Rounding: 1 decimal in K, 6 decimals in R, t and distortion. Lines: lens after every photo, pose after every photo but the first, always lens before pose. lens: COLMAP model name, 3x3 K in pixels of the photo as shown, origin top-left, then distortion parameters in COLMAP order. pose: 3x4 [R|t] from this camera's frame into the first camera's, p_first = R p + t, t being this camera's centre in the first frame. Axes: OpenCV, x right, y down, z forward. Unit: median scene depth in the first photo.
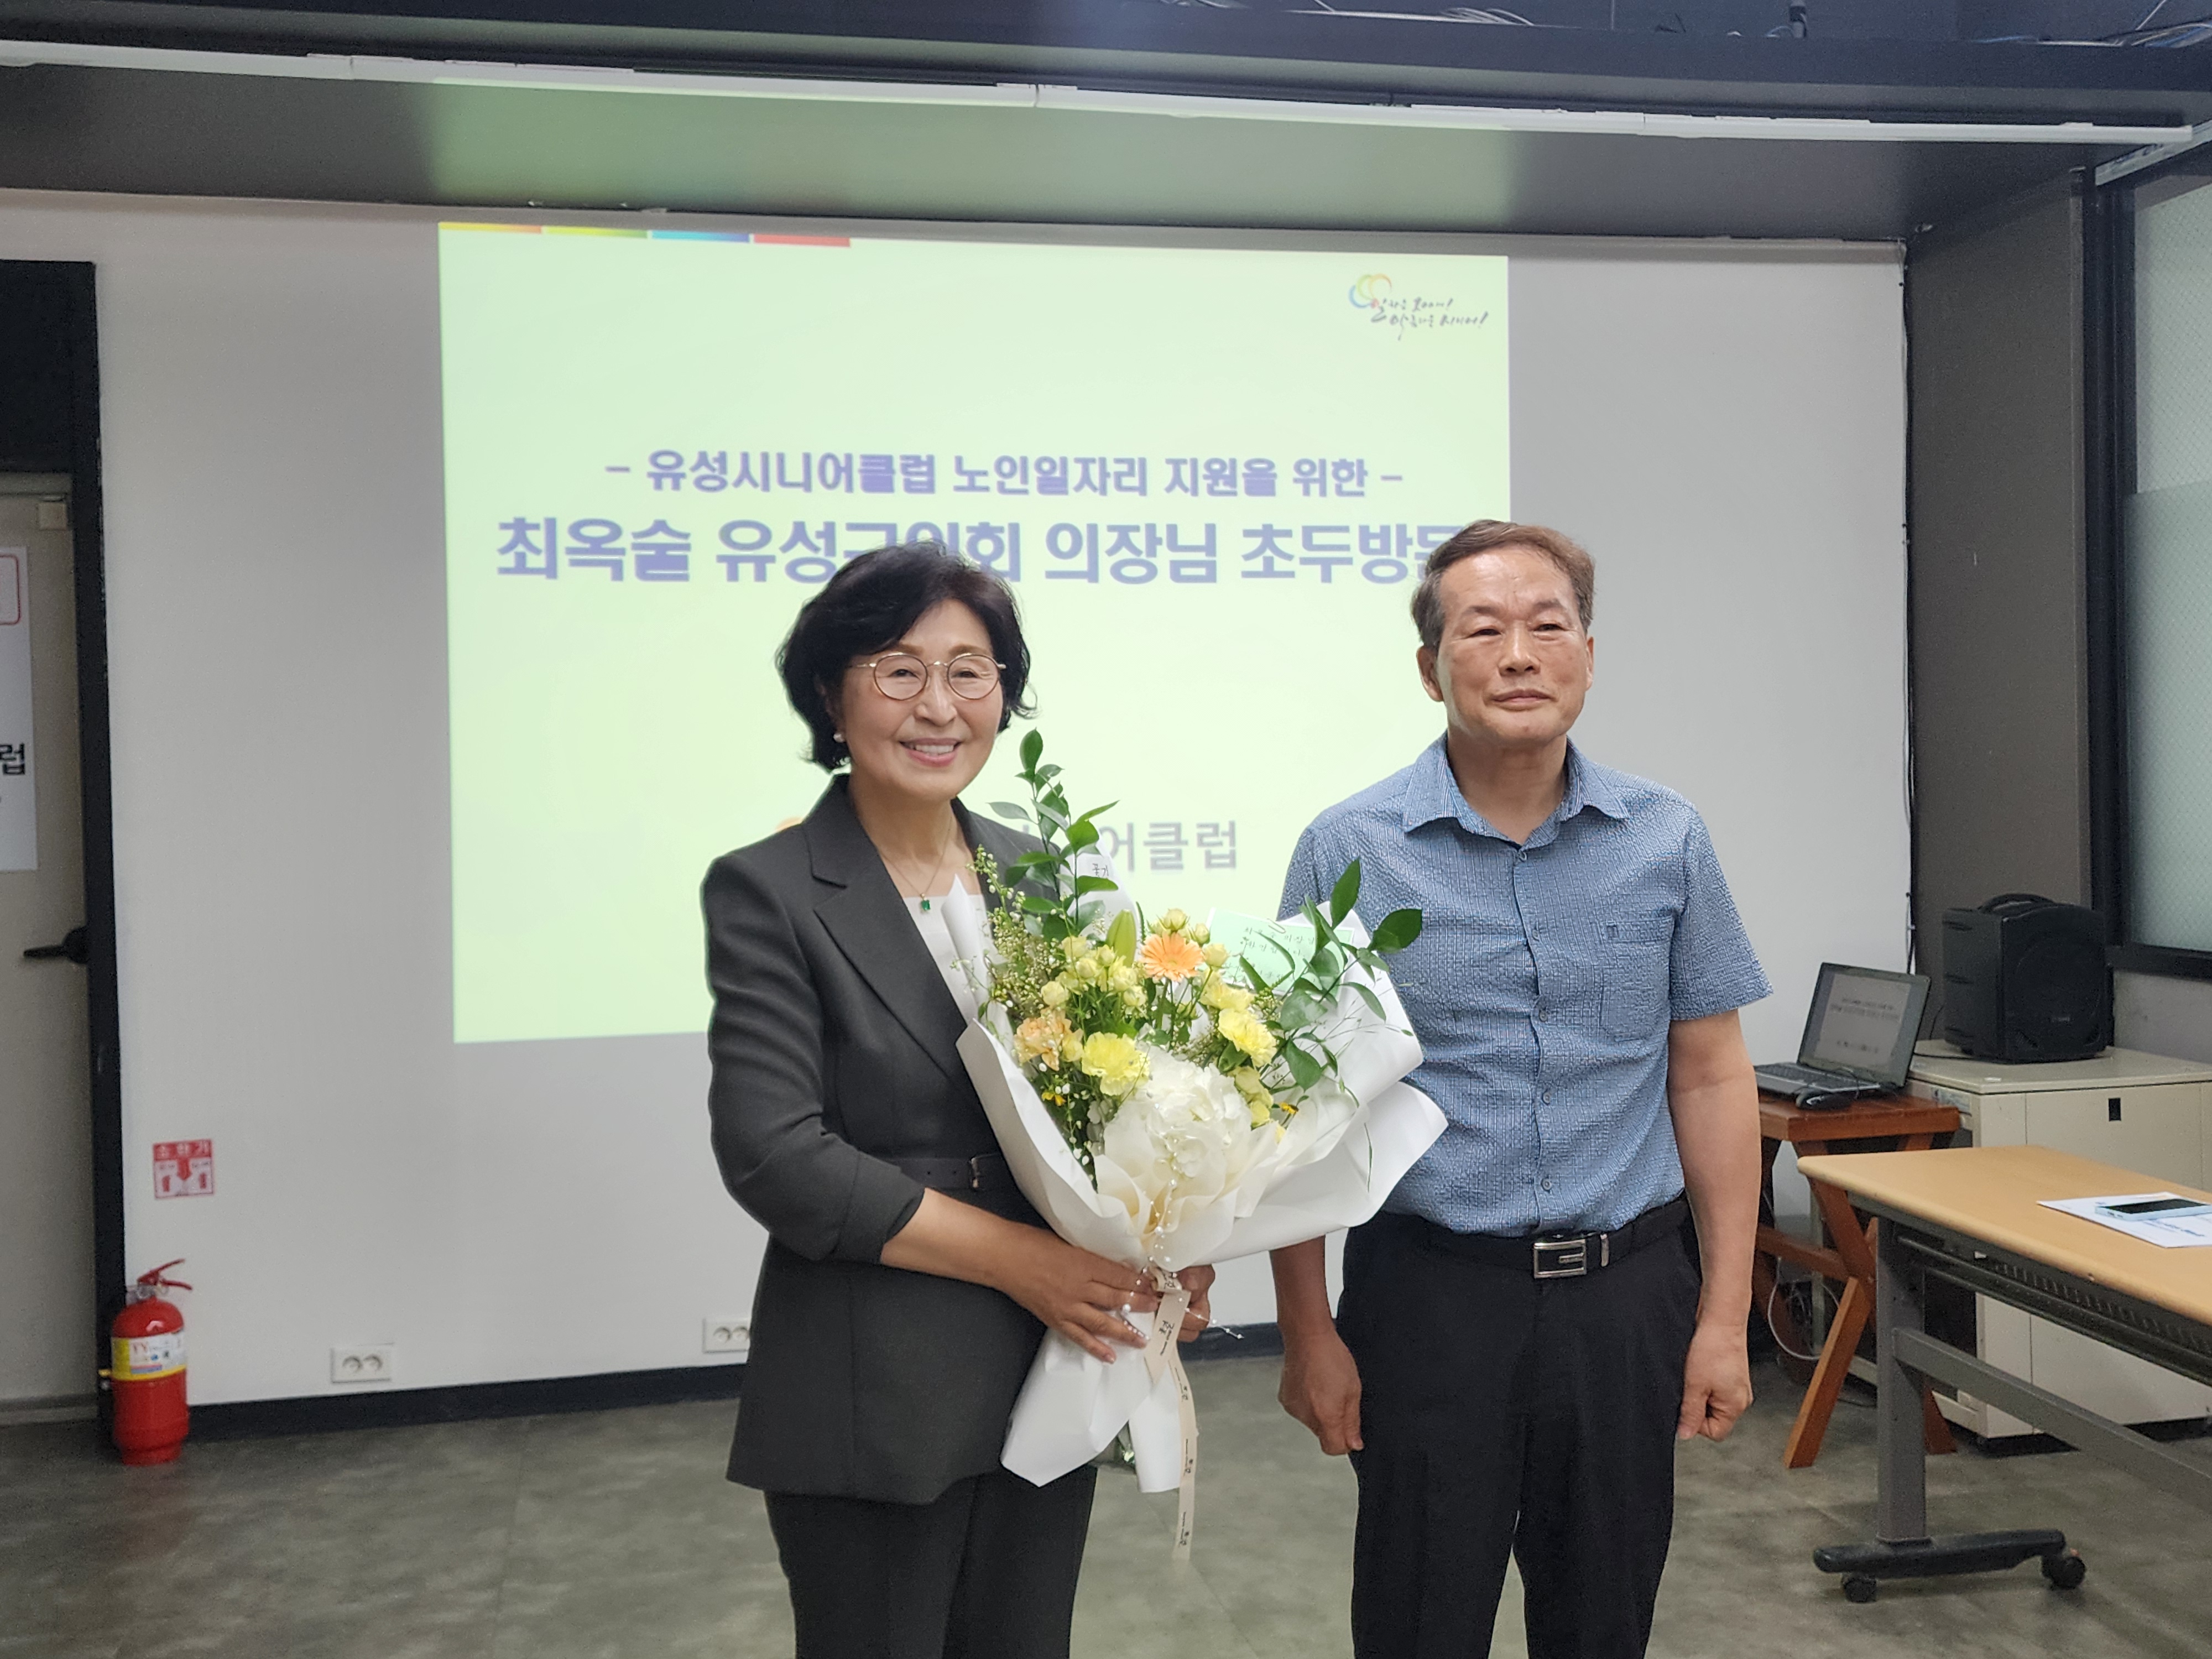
lens RADIAL K [[2192.3, 0, 1067.8], [0, 2192.3, 794.5], [0, 0, 1]] dist [0.037866, 0.000000]
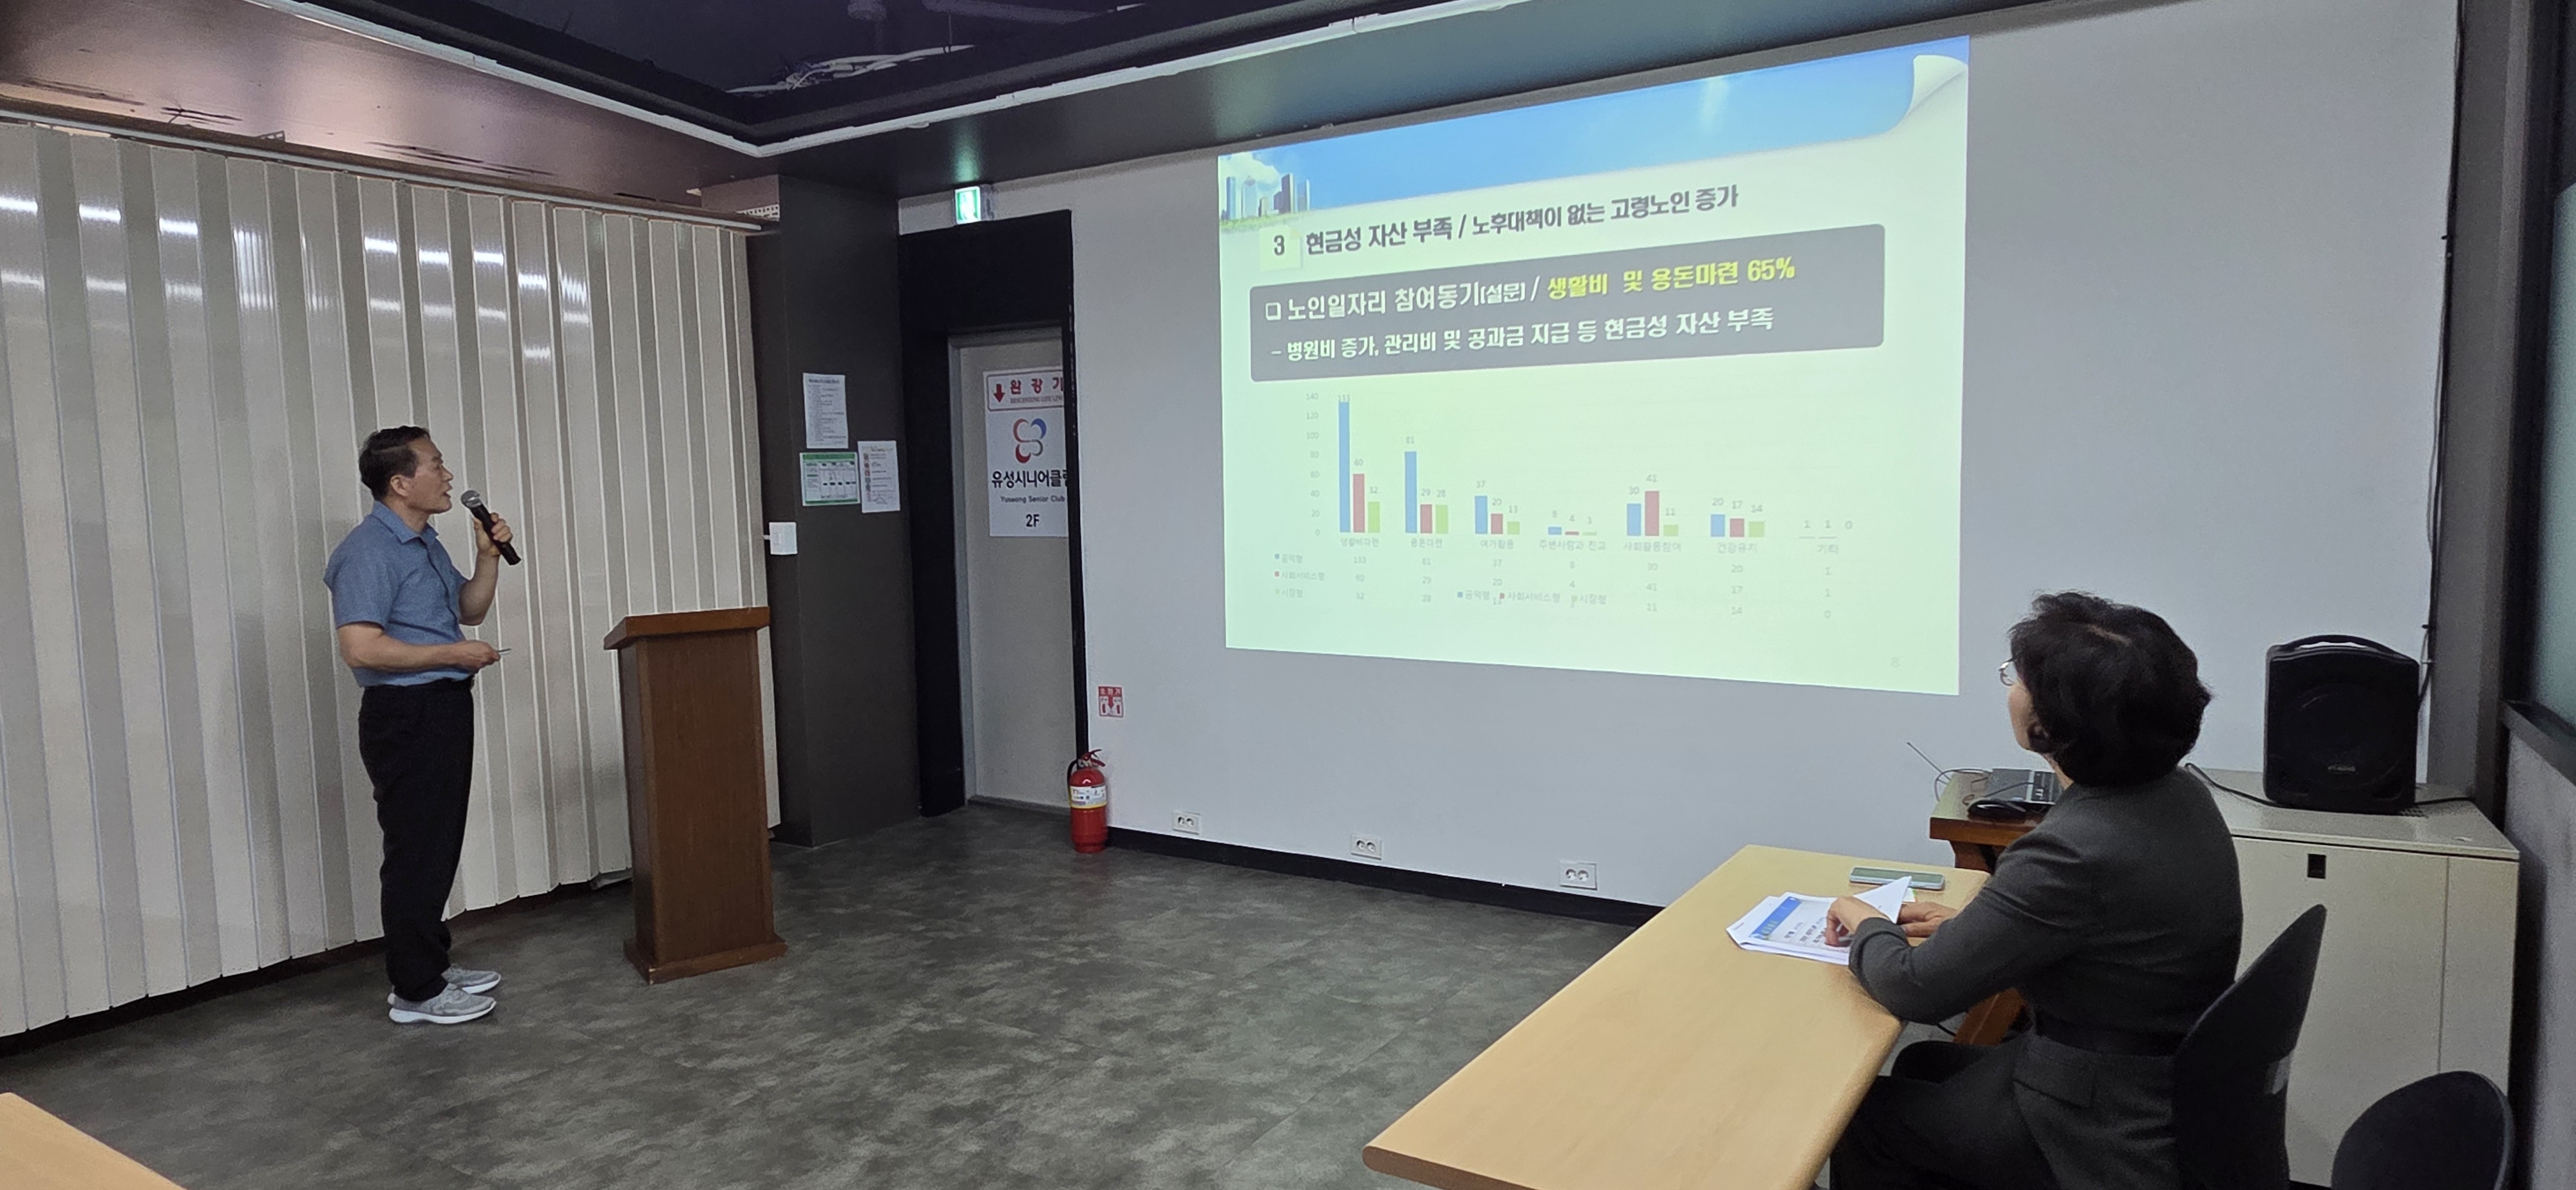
lens RADIAL K [[1495.0, 0, 1262.1], [0, 1495.0, 587.5], [0, 0, 1]] dist [0.012914, -0.004300]
pose [[0.707359, 0.059470, -0.704348, 0.540718], [-0.003040, 0.996701, 0.081101, -0.026220], [0.706848, -0.055226, 0.705206, 0.202489]]
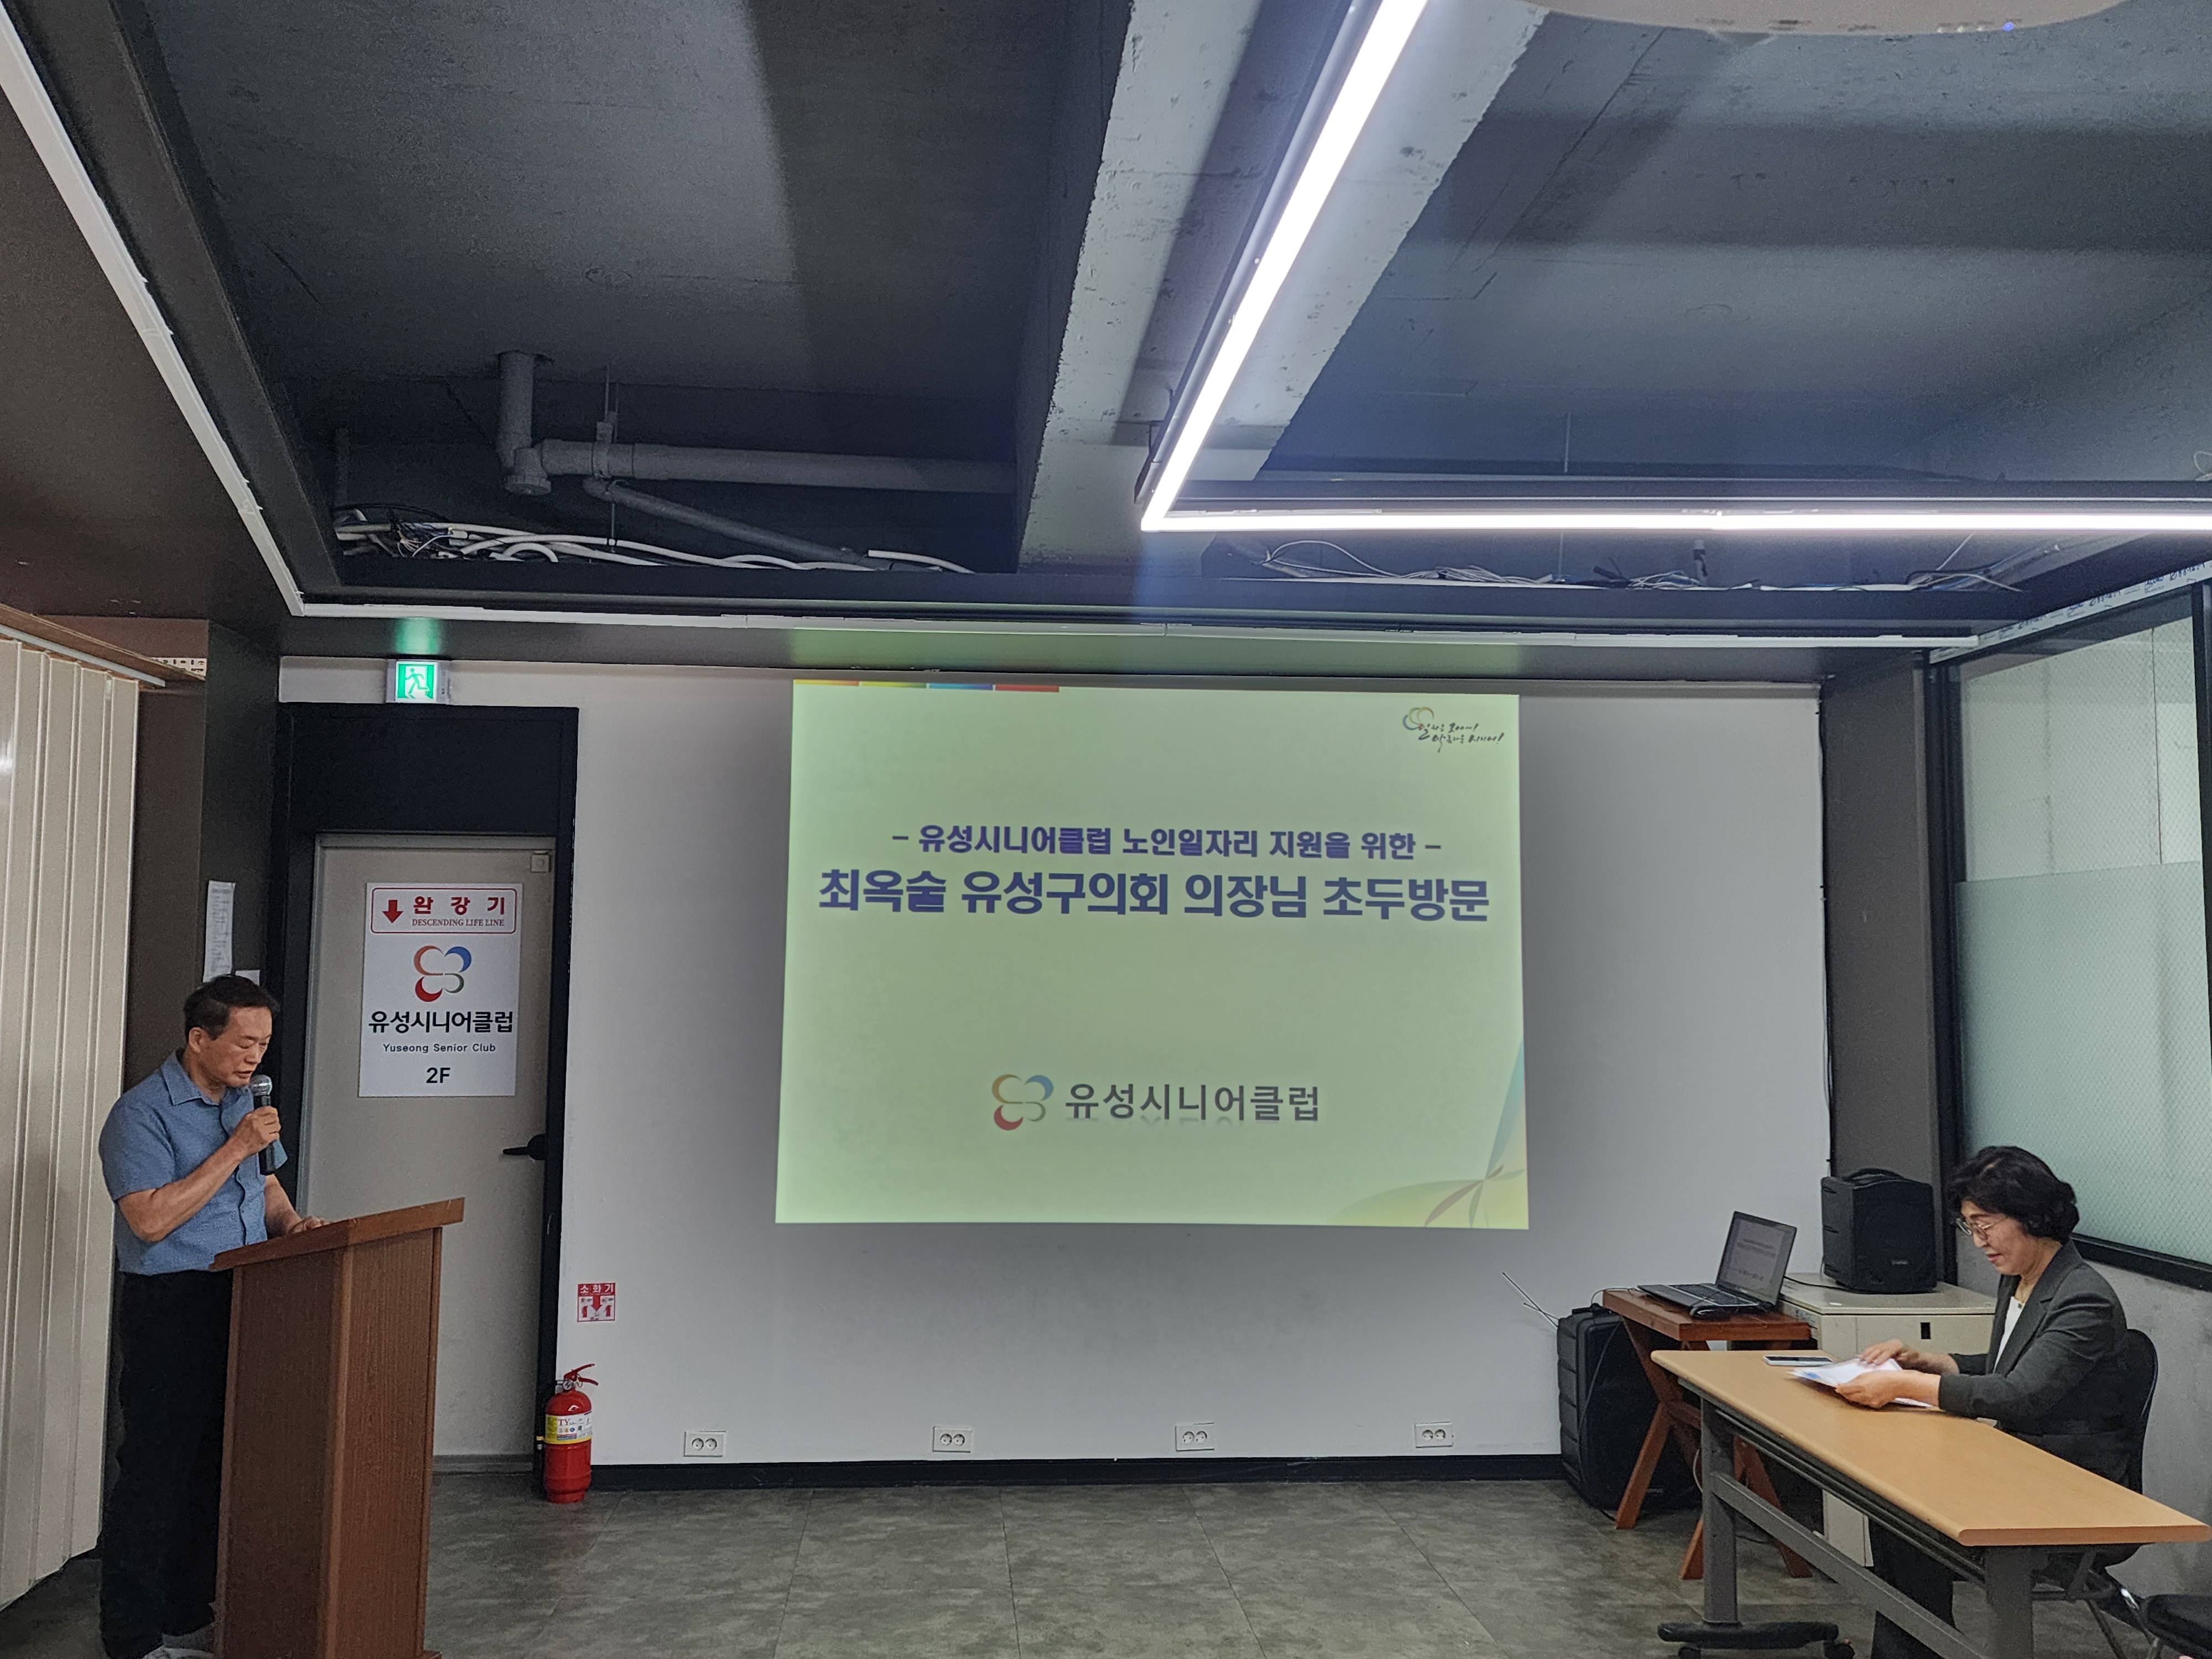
lens RADIAL K [[1964.3, 0, 1064.9], [0, 1964.3, 783.2], [0, 0, 1]] dist [0.136781, -0.193978]
pose [[0.991295, 0.016563, -0.130617, 0.083521], [-0.030400, 0.994043, -0.104666, -0.047092], [0.128105, 0.107726, 0.985893, -0.320589]]
